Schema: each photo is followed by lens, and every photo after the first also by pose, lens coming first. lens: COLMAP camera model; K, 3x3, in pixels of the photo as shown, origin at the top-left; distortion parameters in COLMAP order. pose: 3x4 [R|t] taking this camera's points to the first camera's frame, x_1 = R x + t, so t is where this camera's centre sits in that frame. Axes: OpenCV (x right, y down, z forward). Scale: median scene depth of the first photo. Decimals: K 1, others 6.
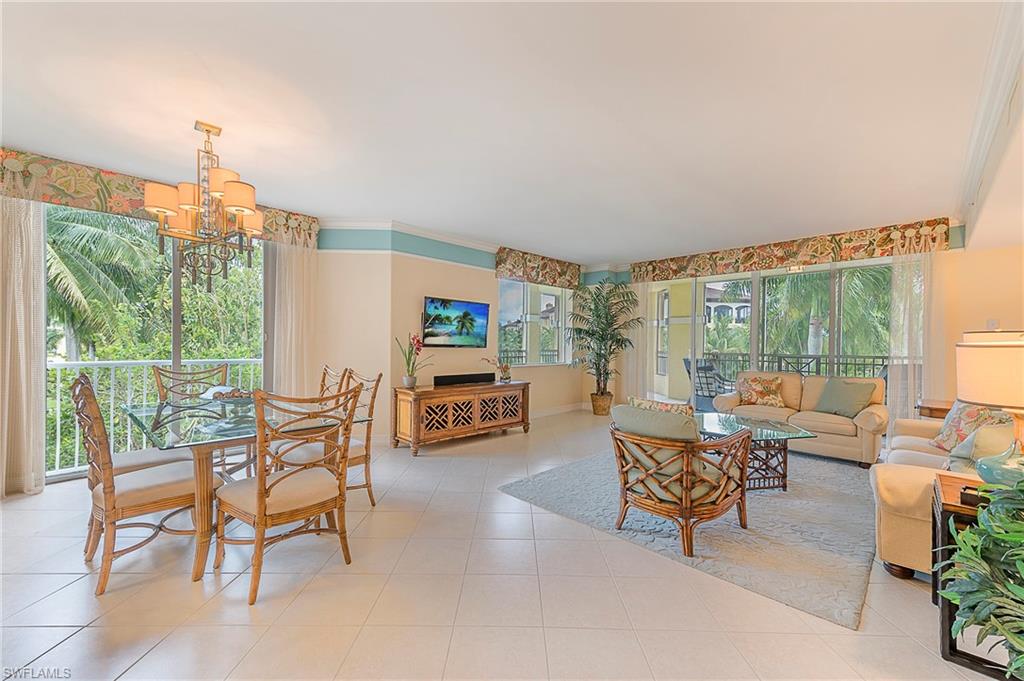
lens RADIAL K [[403.2, 0, 513.4], [0, 403.2, 345.6], [0, 0, 1]] dist [0.016383, -0.000296]
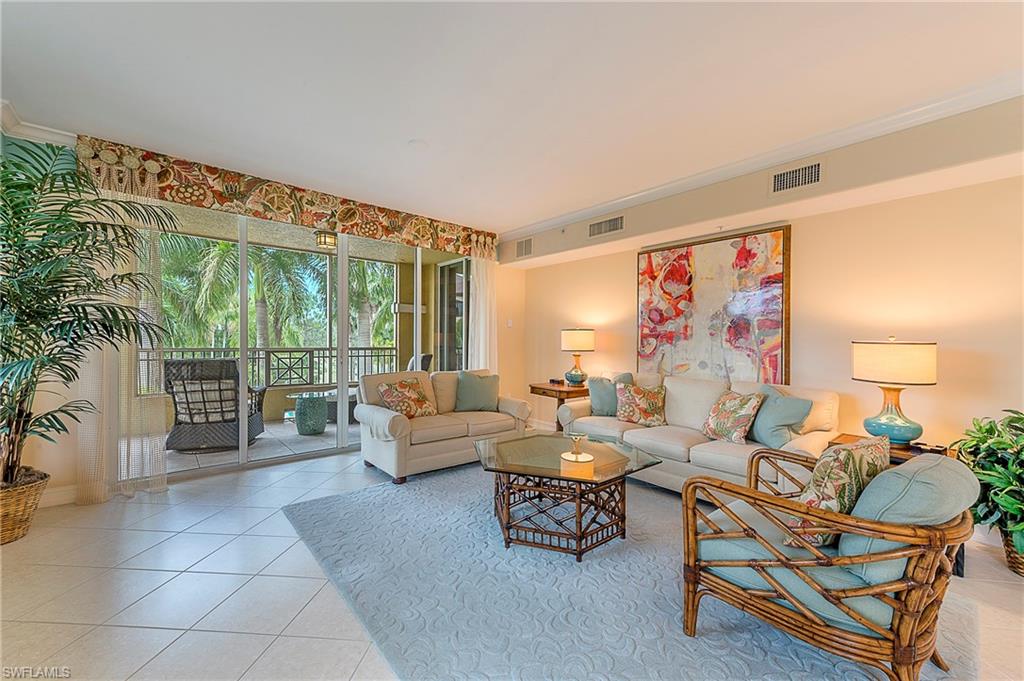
lens RADIAL K [[403.2, 0, 513.4], [0, 403.2, 345.6], [0, 0, 1]] dist [0.016383, -0.000296]
pose [[0.070615, -0.021203, 0.997278, -0.129111], [-0.005666, 0.999749, 0.021656, -0.005177], [-0.997488, -0.007180, 0.070477, 0.760885]]
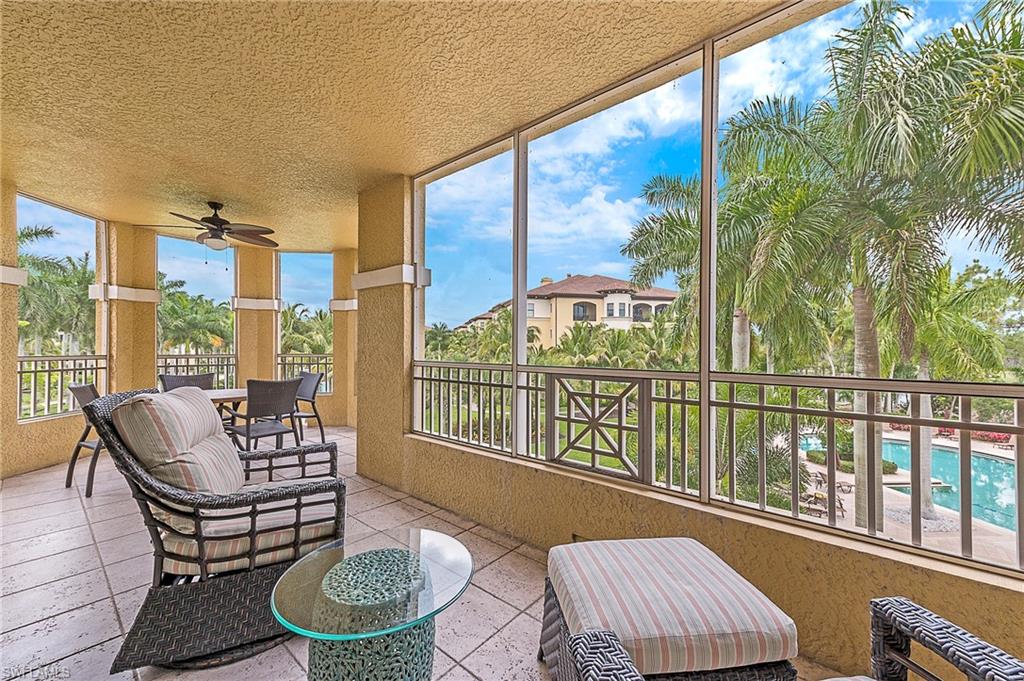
lens RADIAL K [[384.2, 0, 532.4], [0, 384.2, 352.9], [0, 0, 1]] dist [-0.015851, -0.000191]
pose [[0.995630, -0.005460, 0.093226, 0.977170], [0.004483, 0.999933, 0.010679, 0.011439], [-0.093278, -0.010214, 0.995588, 1.117426]]
